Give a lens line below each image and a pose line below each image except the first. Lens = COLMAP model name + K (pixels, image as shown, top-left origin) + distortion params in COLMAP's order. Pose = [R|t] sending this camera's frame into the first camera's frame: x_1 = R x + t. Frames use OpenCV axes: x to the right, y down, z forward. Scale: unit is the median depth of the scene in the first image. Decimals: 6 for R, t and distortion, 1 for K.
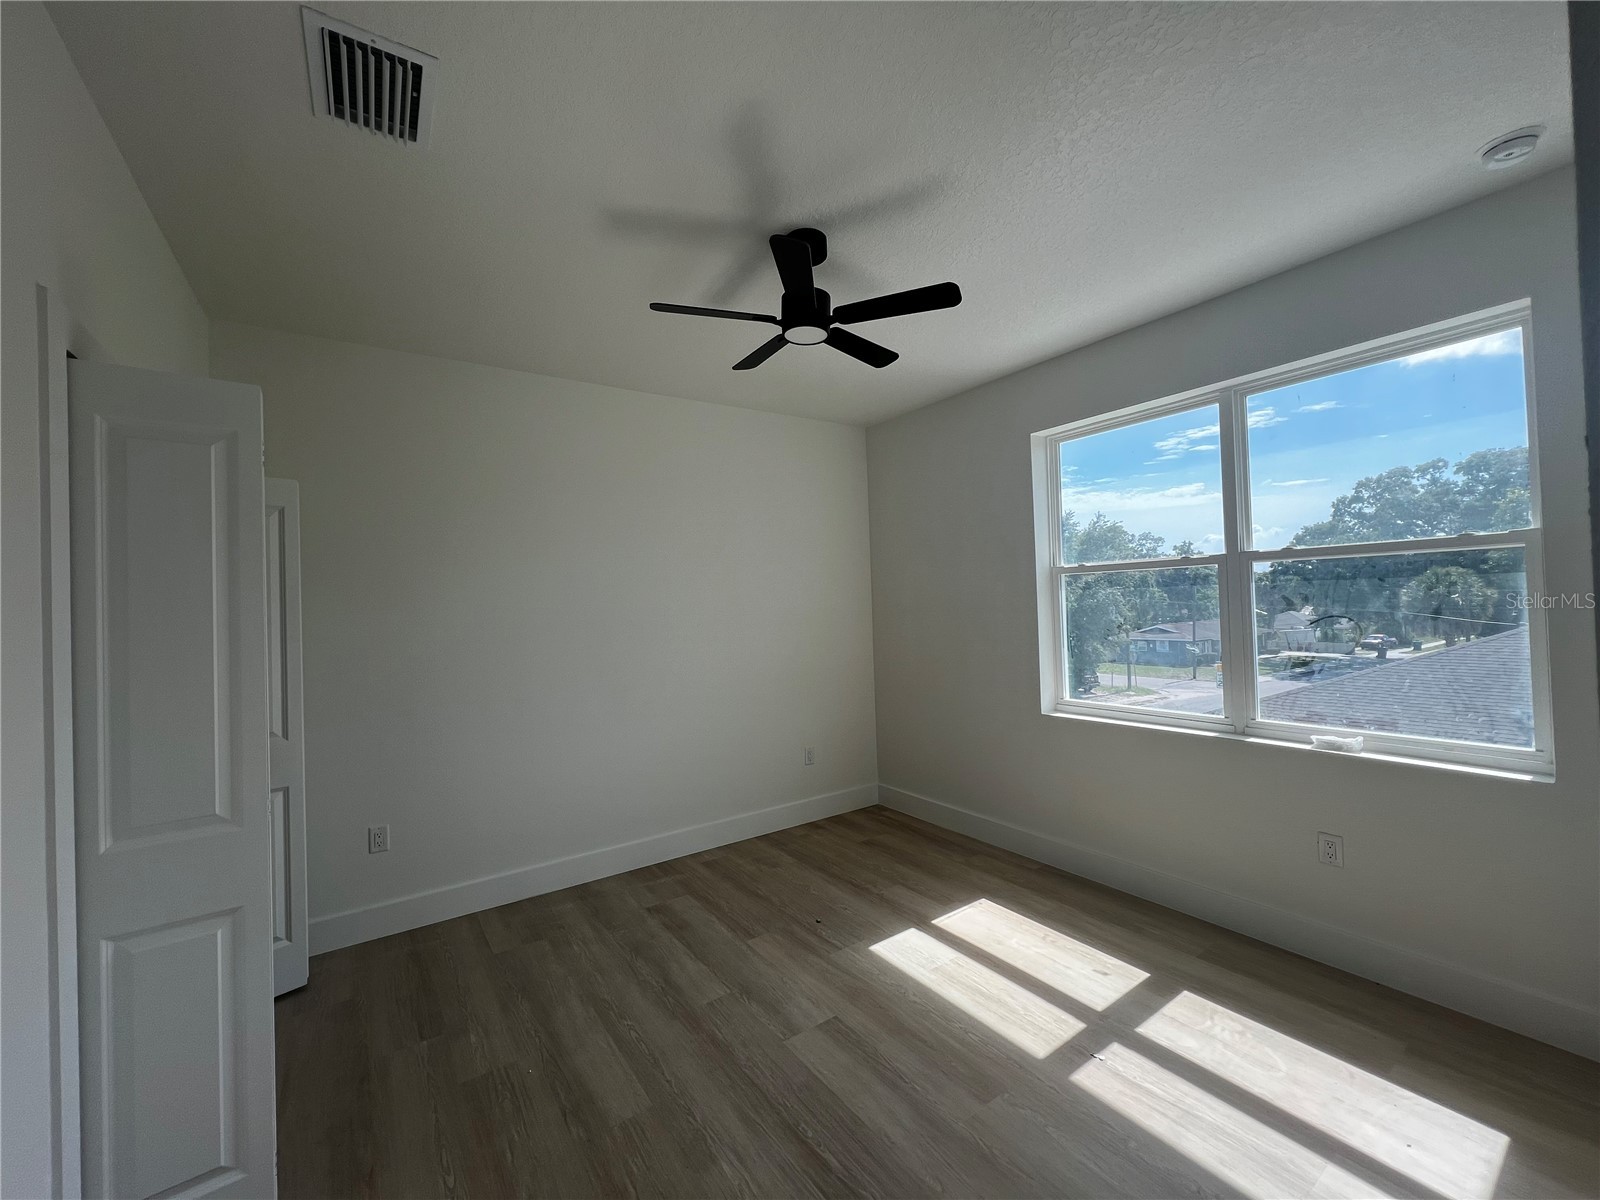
lens RADIAL K [[635.1, 0, 804.6], [0, 635.1, 598.5], [0, 0, 1]] dist [-0.000304, -0.000363]
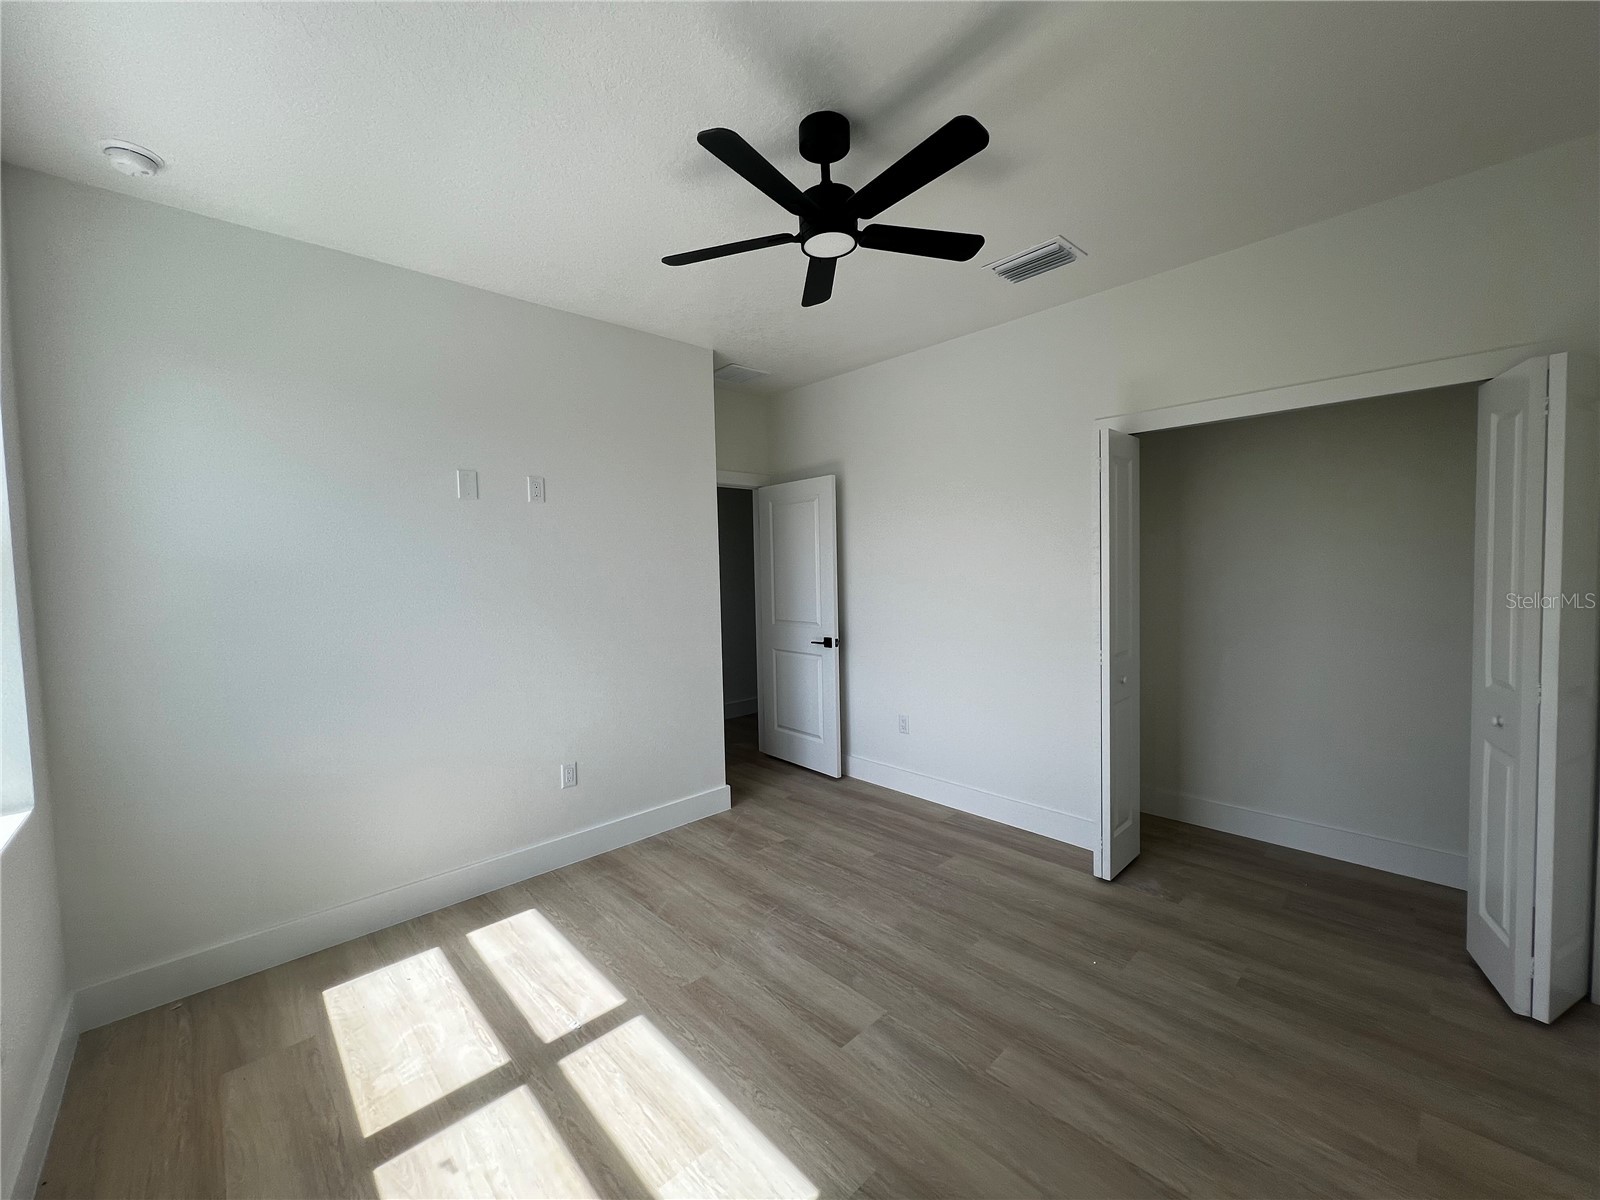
lens RADIAL K [[635.1, 0, 802.5], [0, 635.1, 596.5], [0, 0, 1]] dist [-0.000304, -0.000363]
pose [[-0.987366, 0.065465, -0.144298, 0.190248], [0.059945, 0.997306, 0.042281, 0.012056], [0.146677, 0.033097, -0.988631, 1.889953]]
